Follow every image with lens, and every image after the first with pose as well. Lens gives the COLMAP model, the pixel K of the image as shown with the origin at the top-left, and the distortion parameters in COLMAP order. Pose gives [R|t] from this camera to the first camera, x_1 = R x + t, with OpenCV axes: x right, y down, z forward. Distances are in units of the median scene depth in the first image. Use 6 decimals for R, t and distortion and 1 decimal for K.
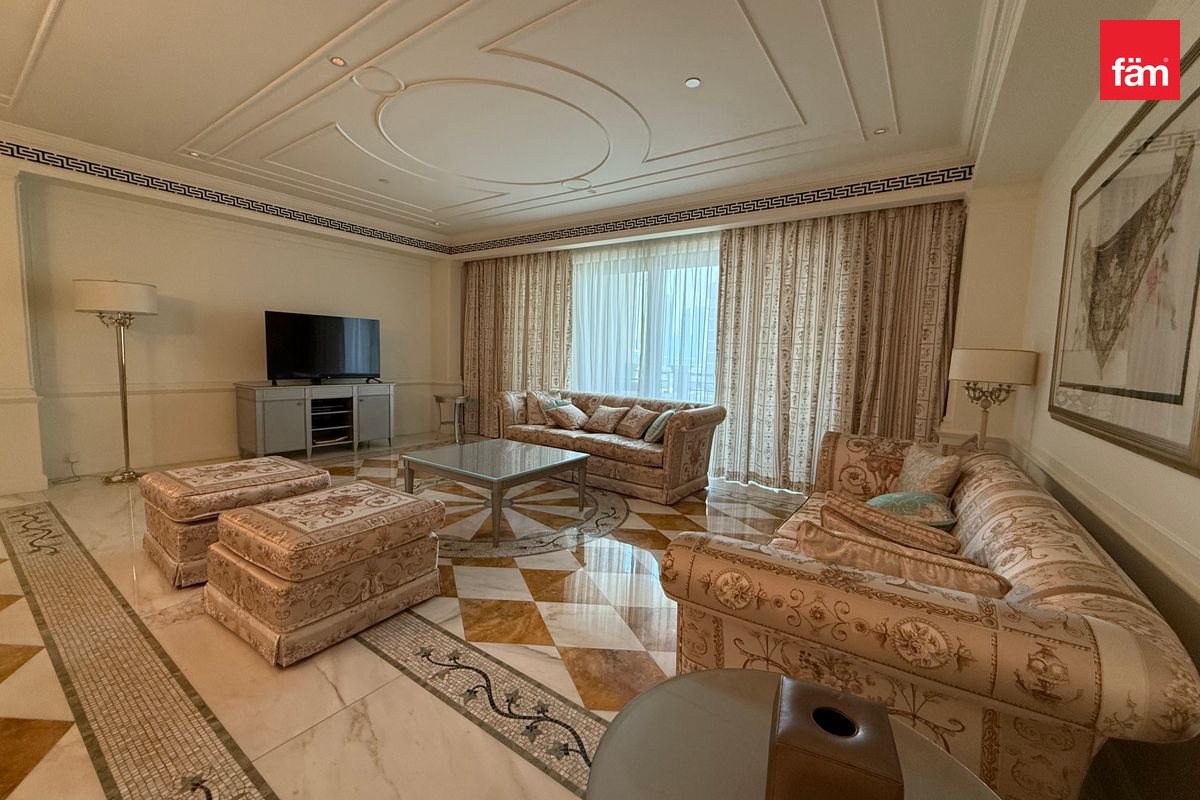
lens RADIAL K [[473.6, 0, 598.4], [0, 473.6, 400.6], [0, 0, 1]] dist [-0.001986, 0.000300]
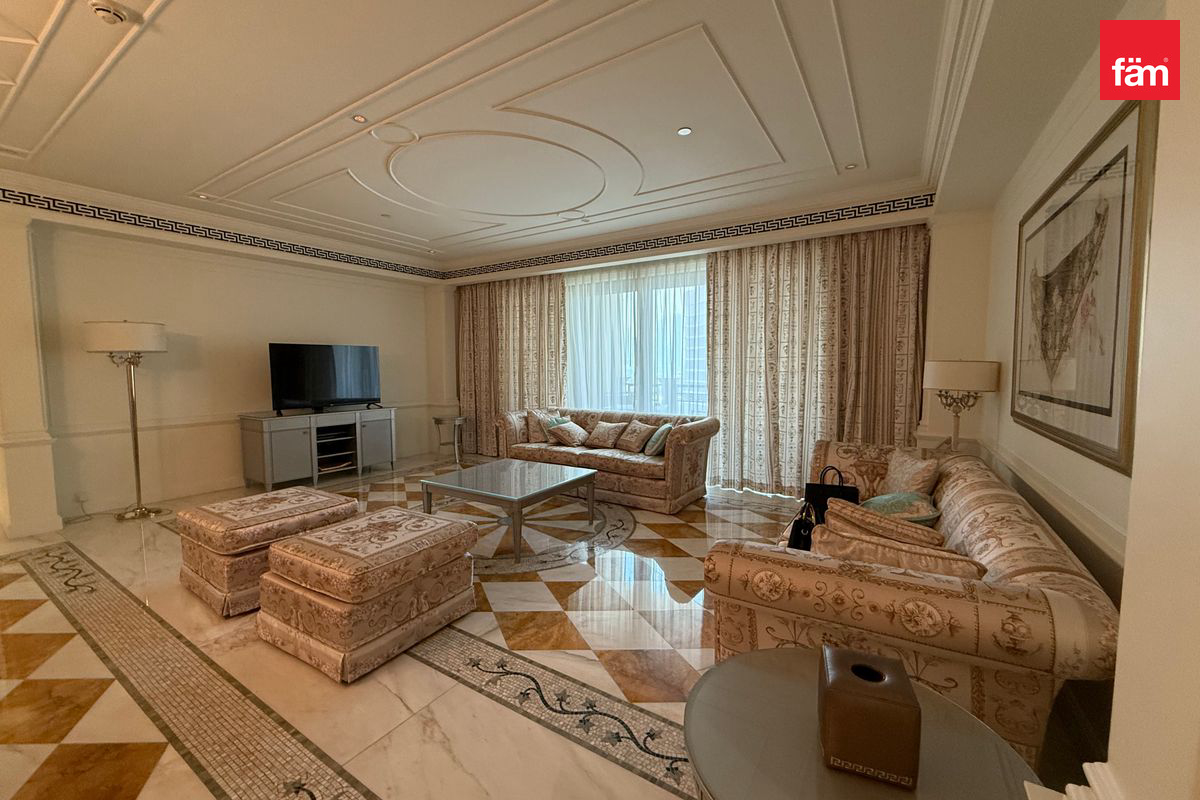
lens RADIAL K [[473.6, 0, 598.0], [0, 473.6, 400.8], [0, 0, 1]] dist [-0.001986, 0.000300]
pose [[0.998415, -0.040148, 0.039437, -0.053631], [0.040968, 0.998956, -0.020227, -0.020686], [-0.038584, 0.021810, 0.999017, -0.063633]]
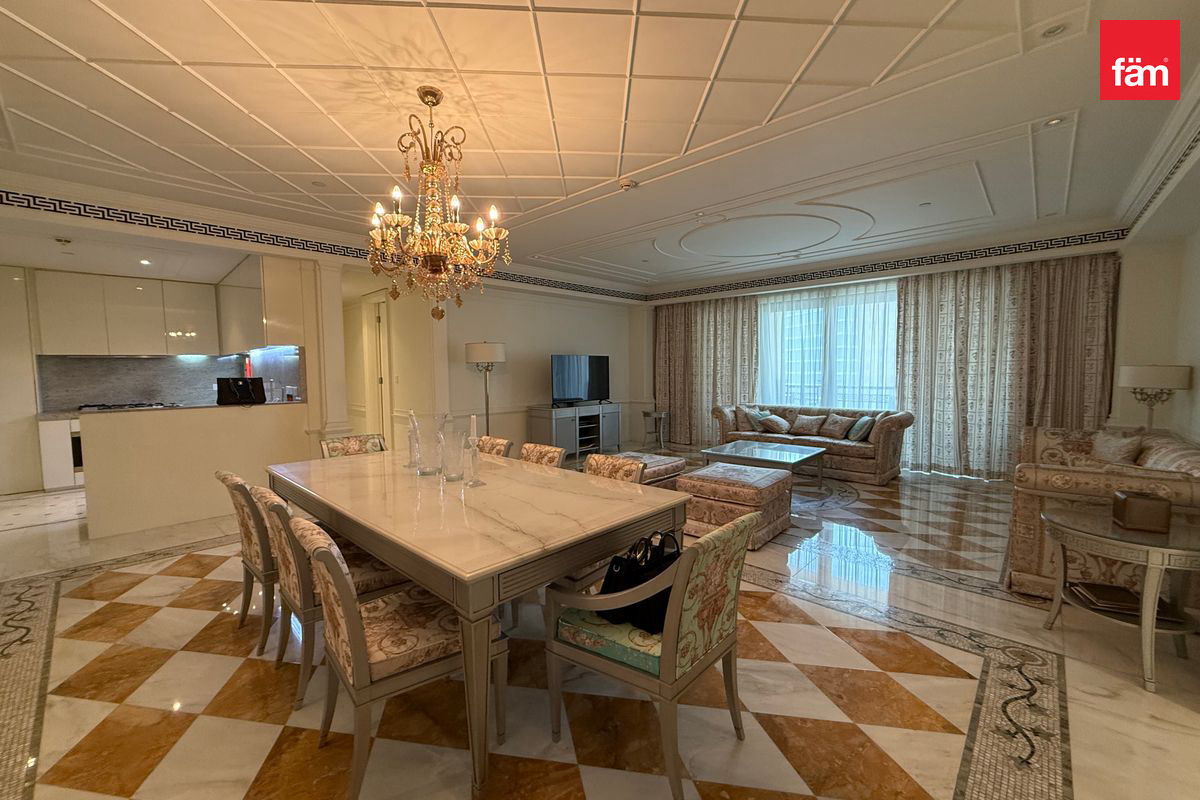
lens RADIAL K [[473.6, 0, 597.7], [0, 473.6, 400.7], [0, 0, 1]] dist [-0.001986, 0.000300]
pose [[0.989473, -0.033439, -0.140804, -0.506742], [0.028982, 0.999015, -0.033587, -0.001372], [0.141789, 0.029152, 0.989468, -0.518818]]
